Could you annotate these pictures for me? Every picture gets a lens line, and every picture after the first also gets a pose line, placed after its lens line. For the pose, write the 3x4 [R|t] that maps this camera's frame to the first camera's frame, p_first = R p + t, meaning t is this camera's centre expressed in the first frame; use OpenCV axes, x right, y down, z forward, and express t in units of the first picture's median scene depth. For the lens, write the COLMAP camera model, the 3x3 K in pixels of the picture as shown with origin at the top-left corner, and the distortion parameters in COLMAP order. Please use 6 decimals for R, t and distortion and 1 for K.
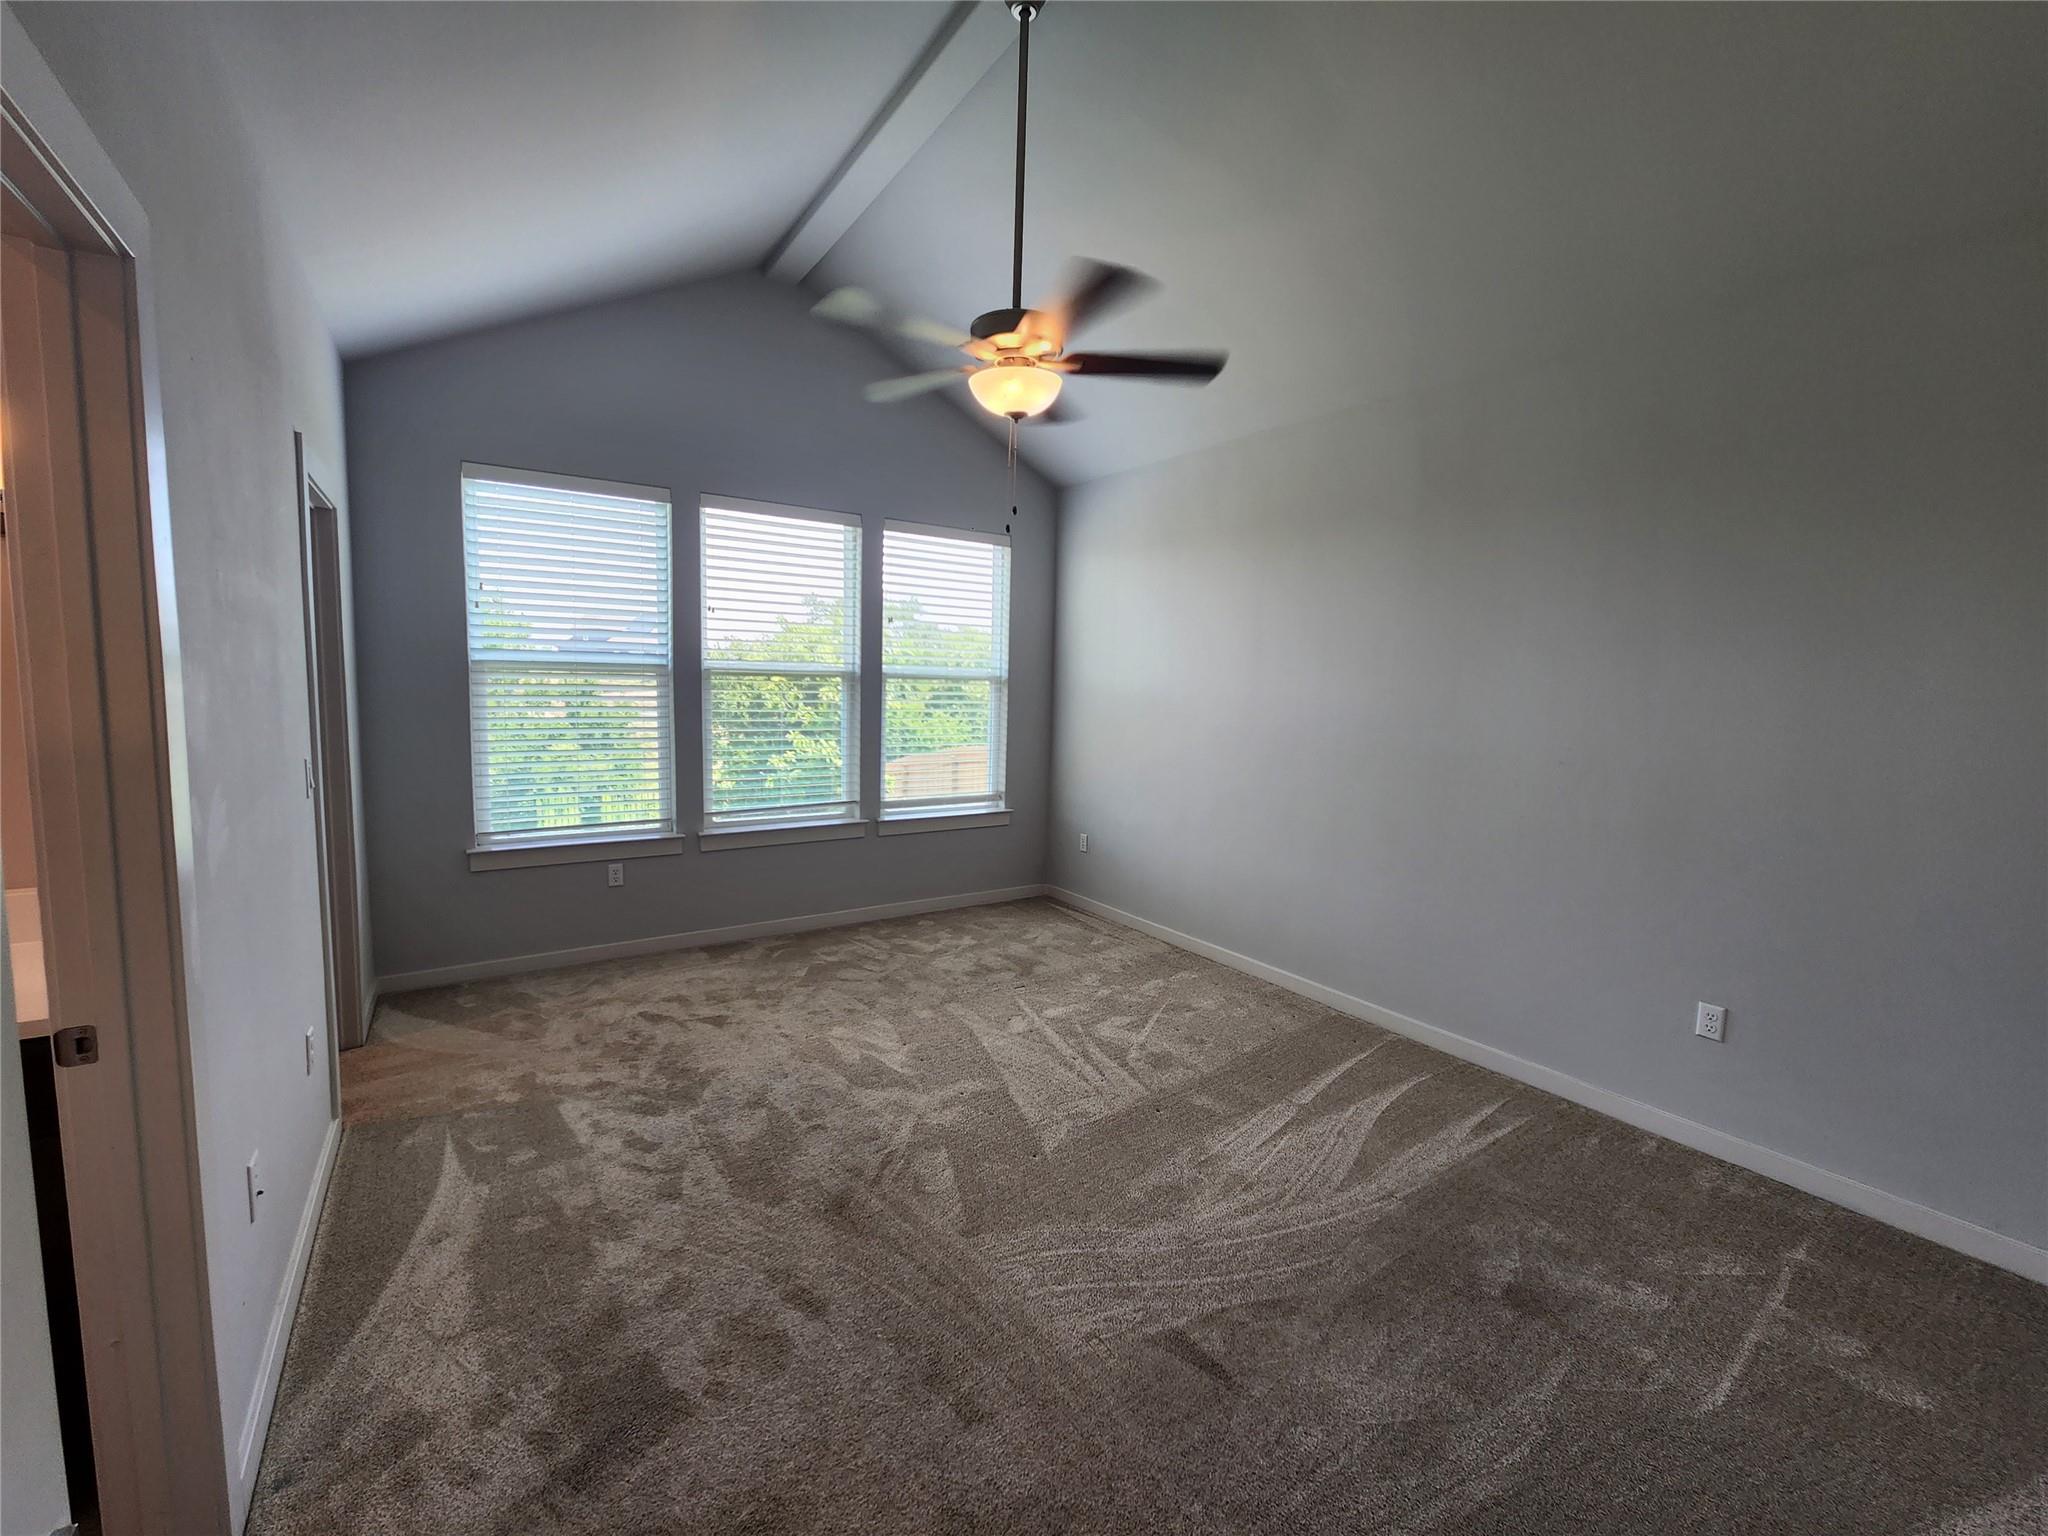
lens RADIAL K [[841.4, 0, 1040.7], [0, 841.4, 764.6], [0, 0, 1]] dist [-0.001601, -0.001129]
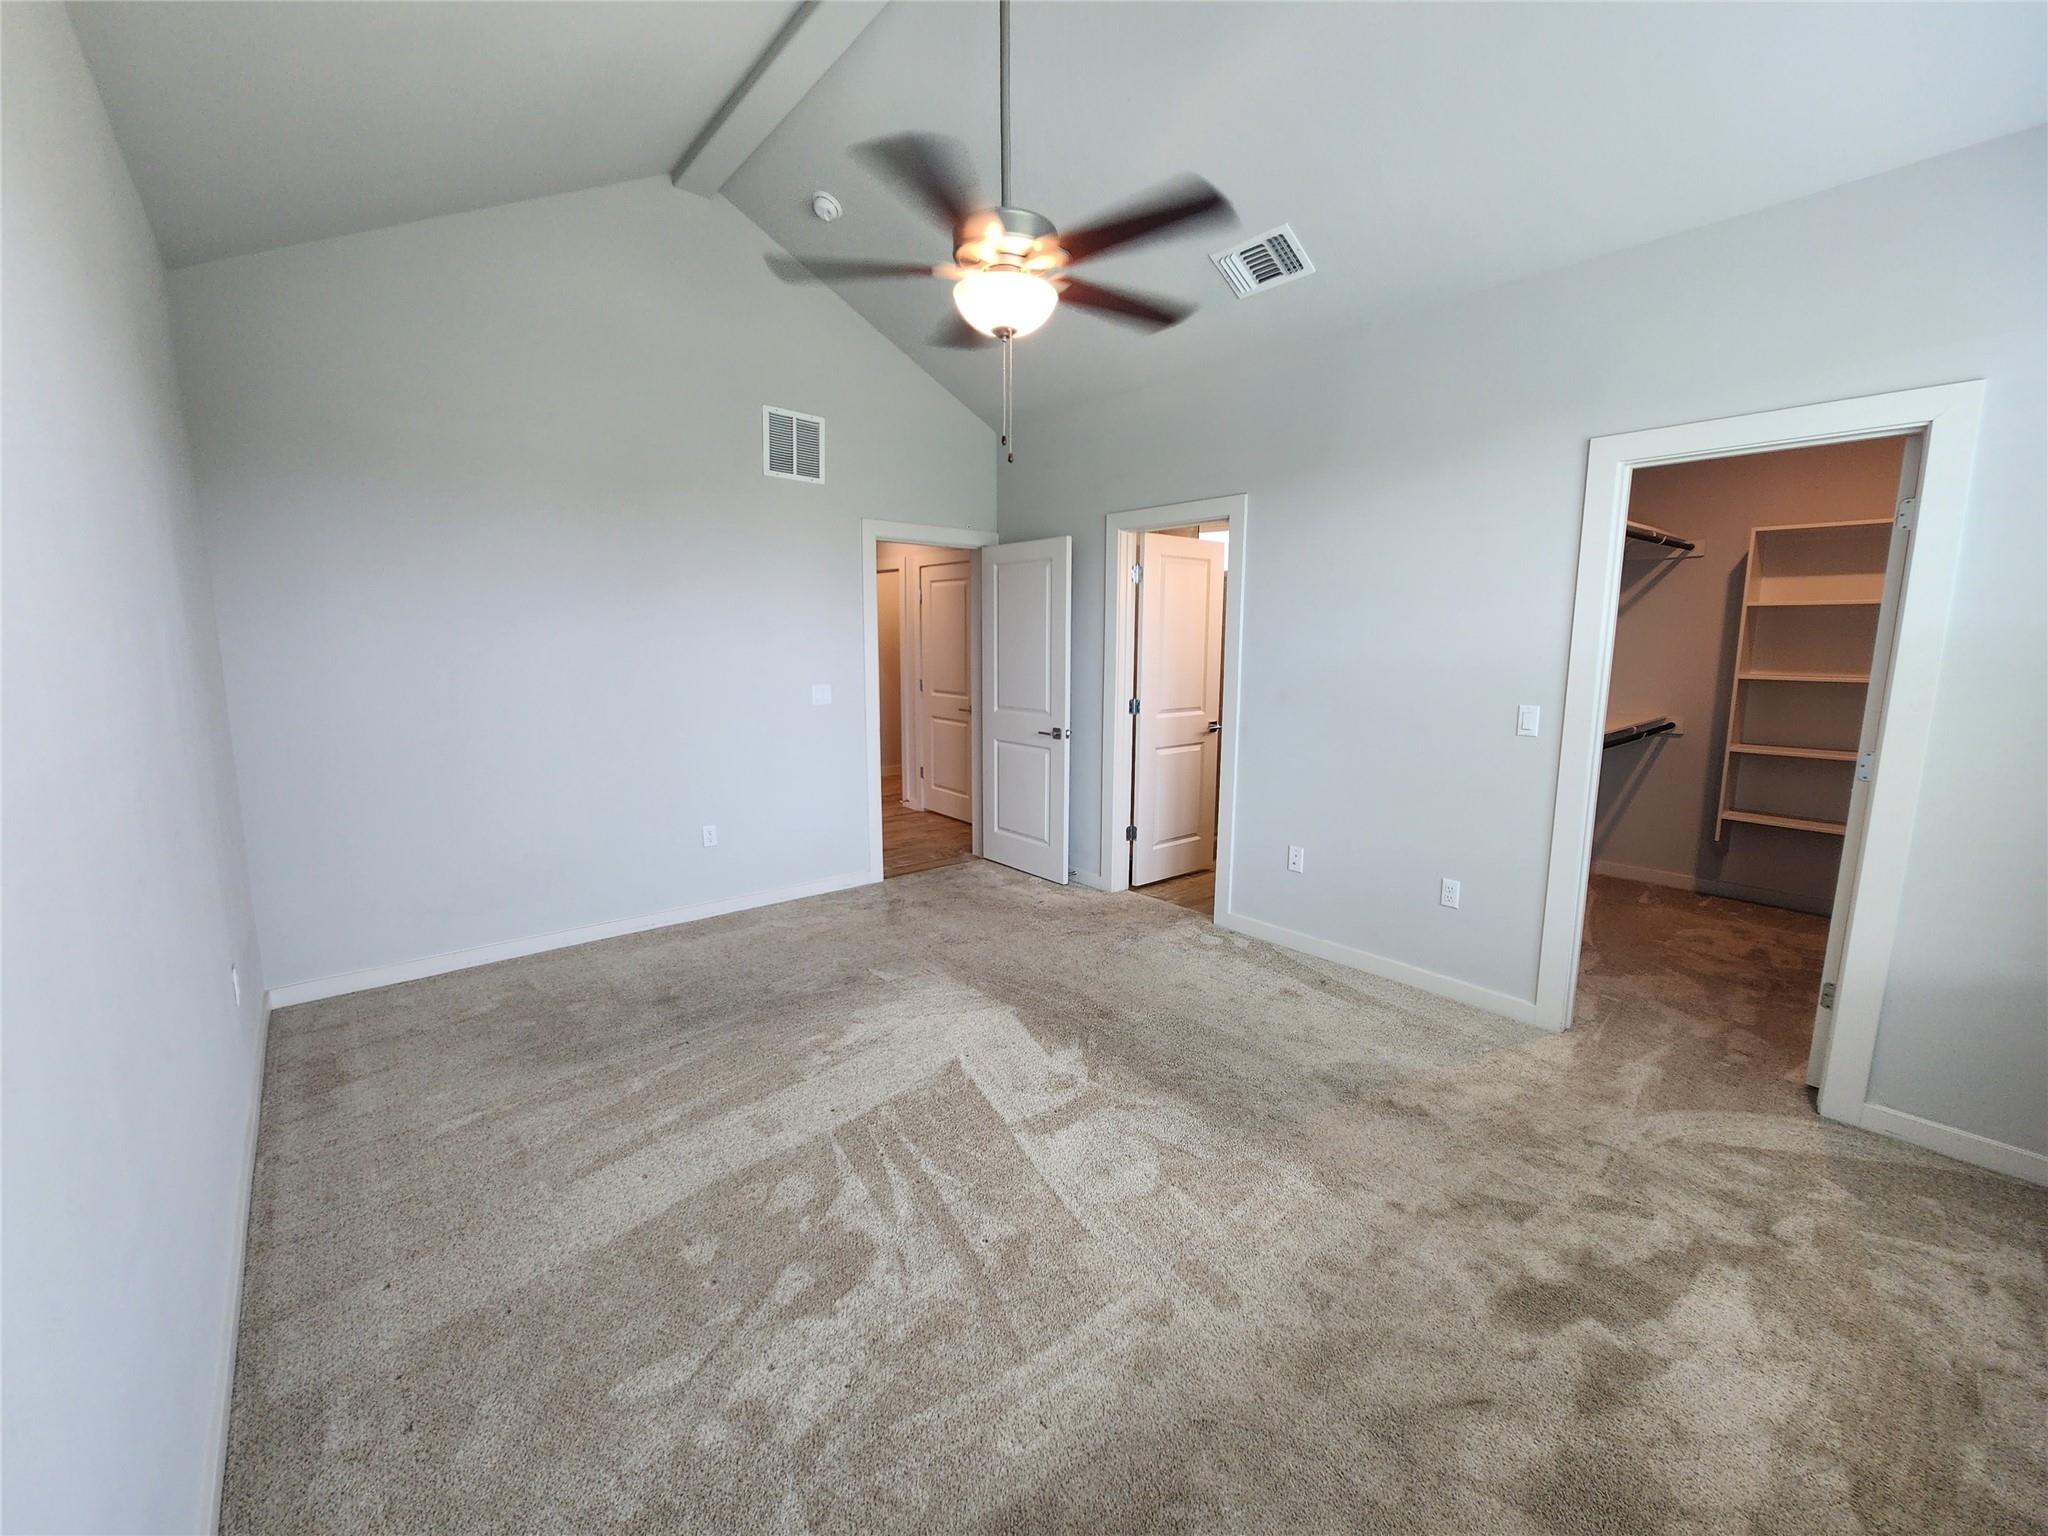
lens RADIAL K [[841.4, 0, 1032.0], [0, 841.4, 764.2], [0, 0, 1]] dist [-0.001601, -0.001129]
pose [[-0.994399, -0.010493, -0.105165, 0.018494], [-0.035896, 0.969441, 0.242683, -0.126378], [0.099405, 0.245099, -0.964389, 1.330757]]
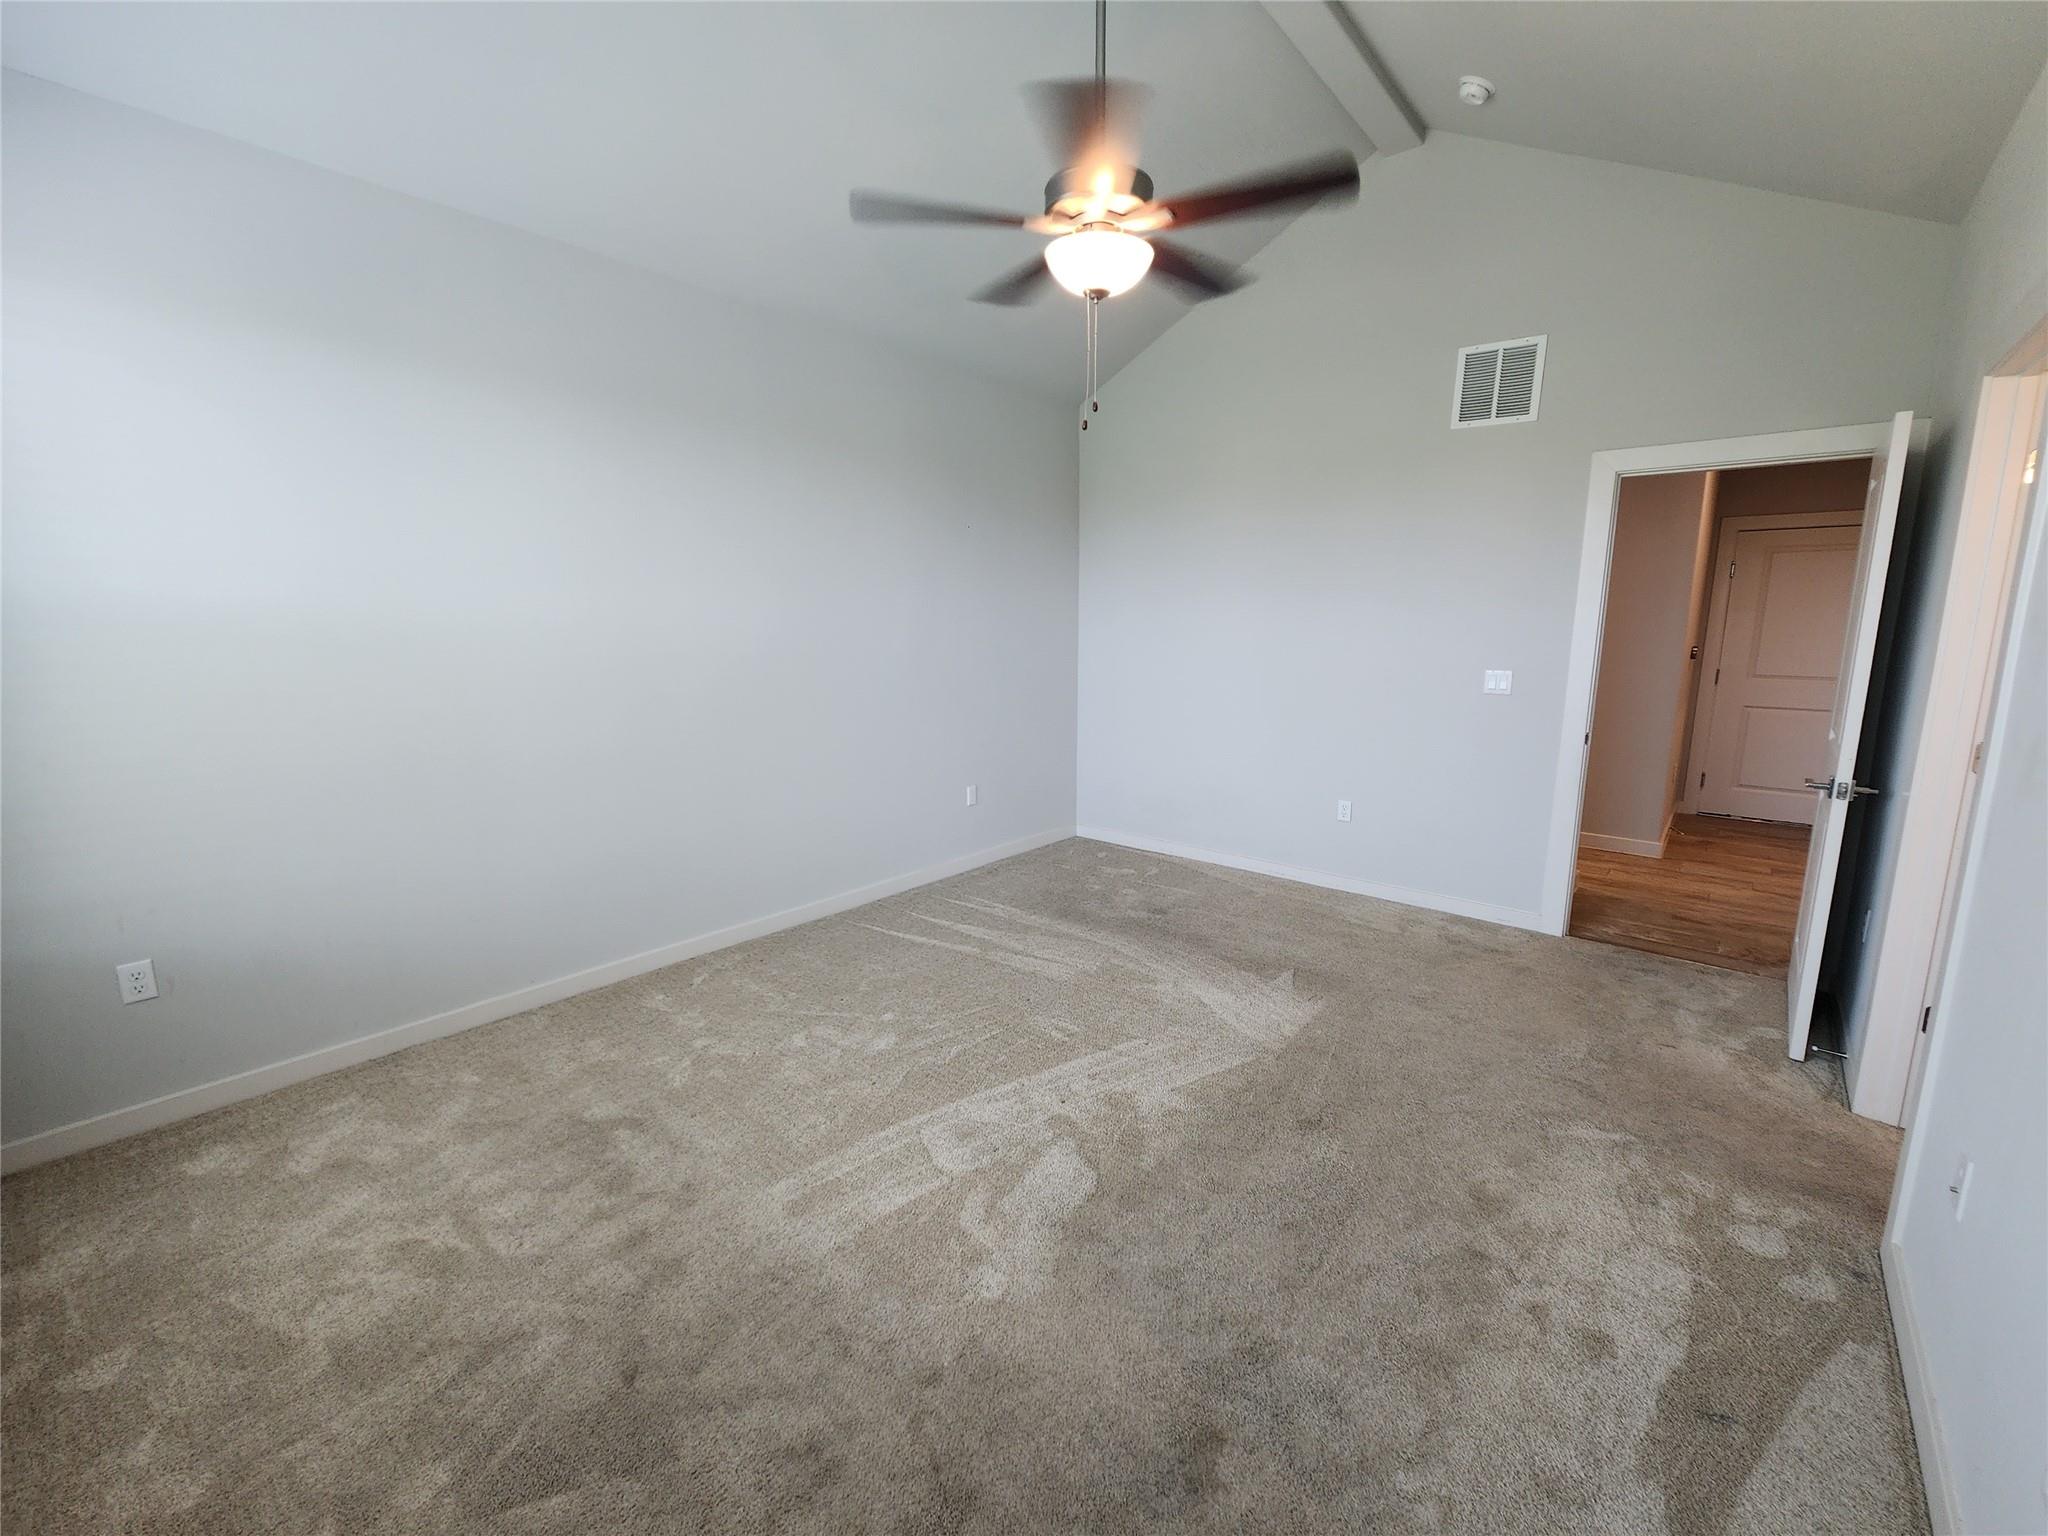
lens RADIAL K [[841.4, 0, 1017.1], [0, 841.4, 766.7], [0, 0, 1]] dist [-0.001601, -0.001129]
pose [[-0.251446, -0.198057, 0.947390, -0.620352], [0.089309, 0.969915, 0.226470, -0.099367], [-0.963742, 0.141556, -0.226192, 0.905773]]
